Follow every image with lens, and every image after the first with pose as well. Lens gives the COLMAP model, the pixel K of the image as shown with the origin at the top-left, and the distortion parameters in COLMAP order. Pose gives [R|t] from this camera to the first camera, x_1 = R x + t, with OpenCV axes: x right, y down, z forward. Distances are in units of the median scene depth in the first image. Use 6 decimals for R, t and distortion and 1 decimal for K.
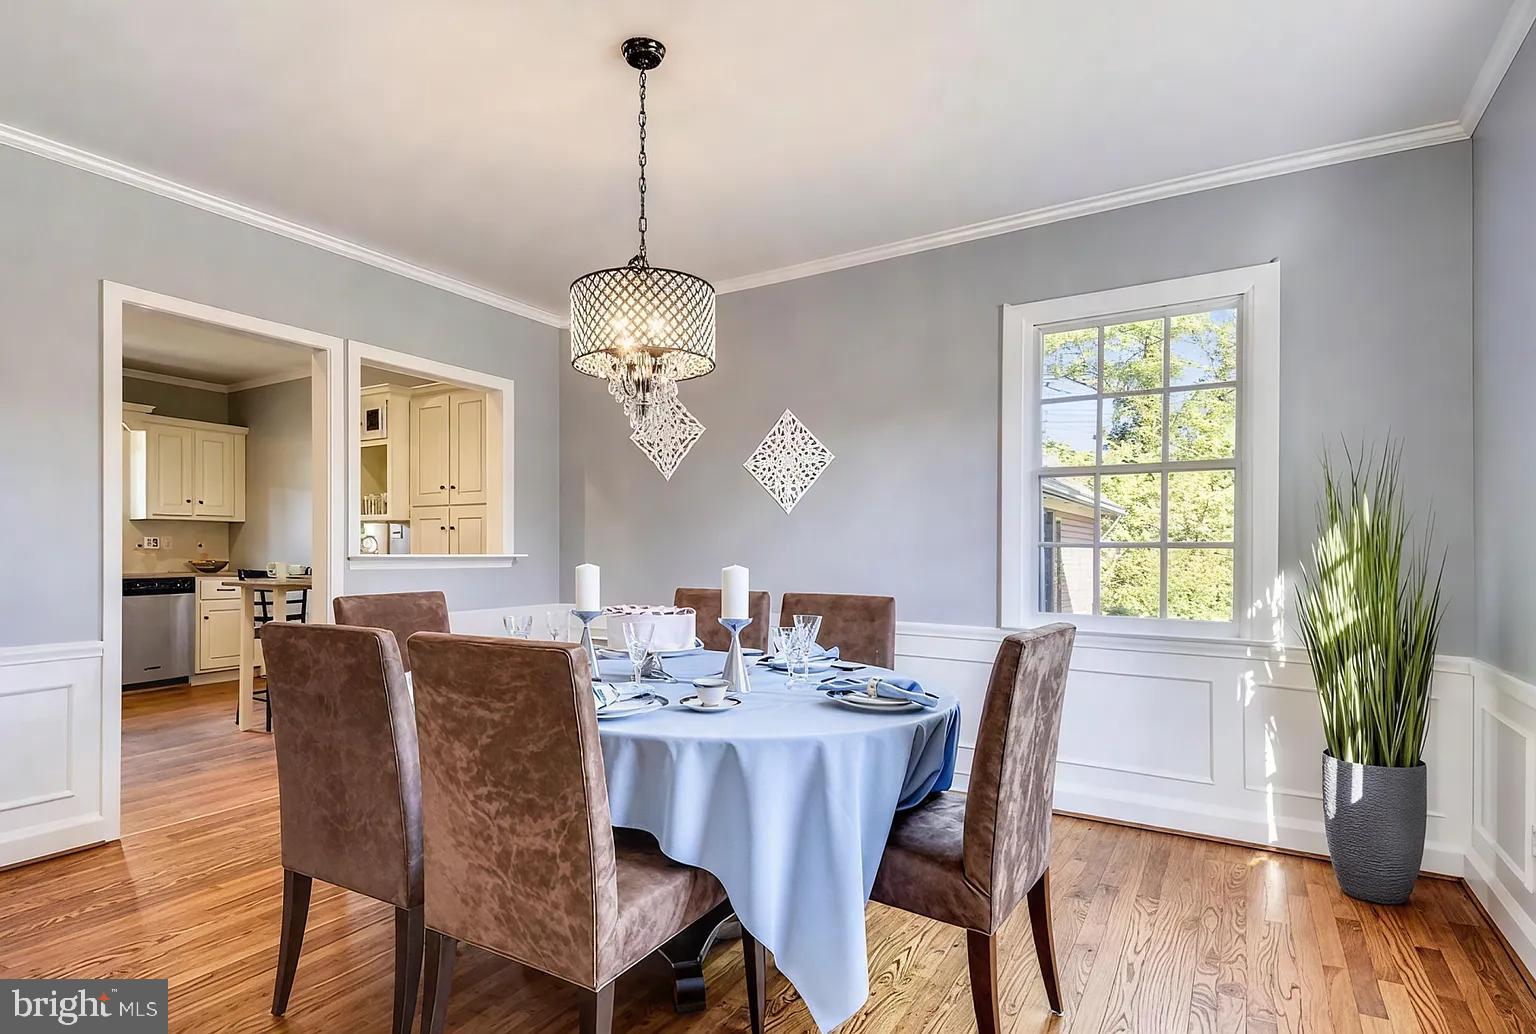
lens RADIAL K [[817.2, 0, 769.3], [0, 817.2, 554.4], [0, 0, 1]] dist [0.000725, -0.000124]
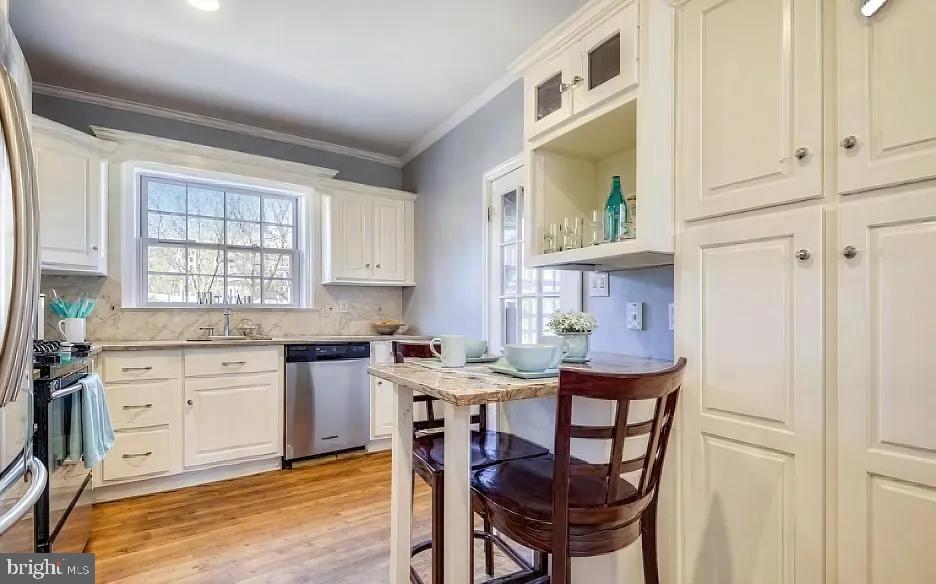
lens RADIAL K [[421.2, 0, 467.8], [0, 421.2, 312.5], [0, 0, 1]] dist [-0.001188, -0.000096]
pose [[0.890280, -0.004531, -0.455390, -0.373750], [0.001373, 0.999973, -0.007266, -0.002692], [0.455411, 0.005844, 0.890262, 0.612725]]
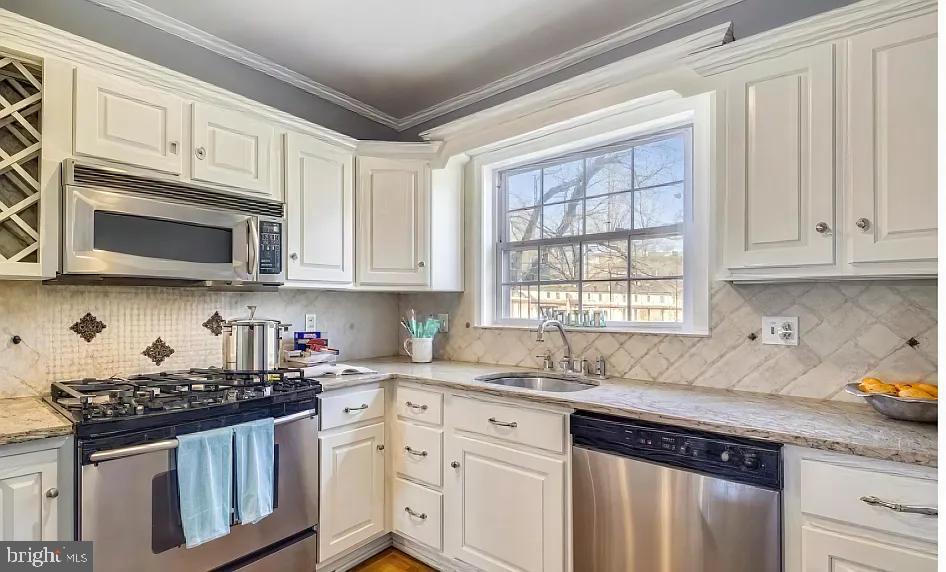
lens RADIAL K [[424.0, 0, 471.1], [0, 424.0, 309.8], [0, 0, 1]] dist [0.001427, 0.000113]
pose [[-0.165234, -0.001531, -0.986253, -0.501618], [-0.010505, 0.999945, 0.000208, -0.025805], [0.986198, 0.010394, -0.165241, 0.893885]]
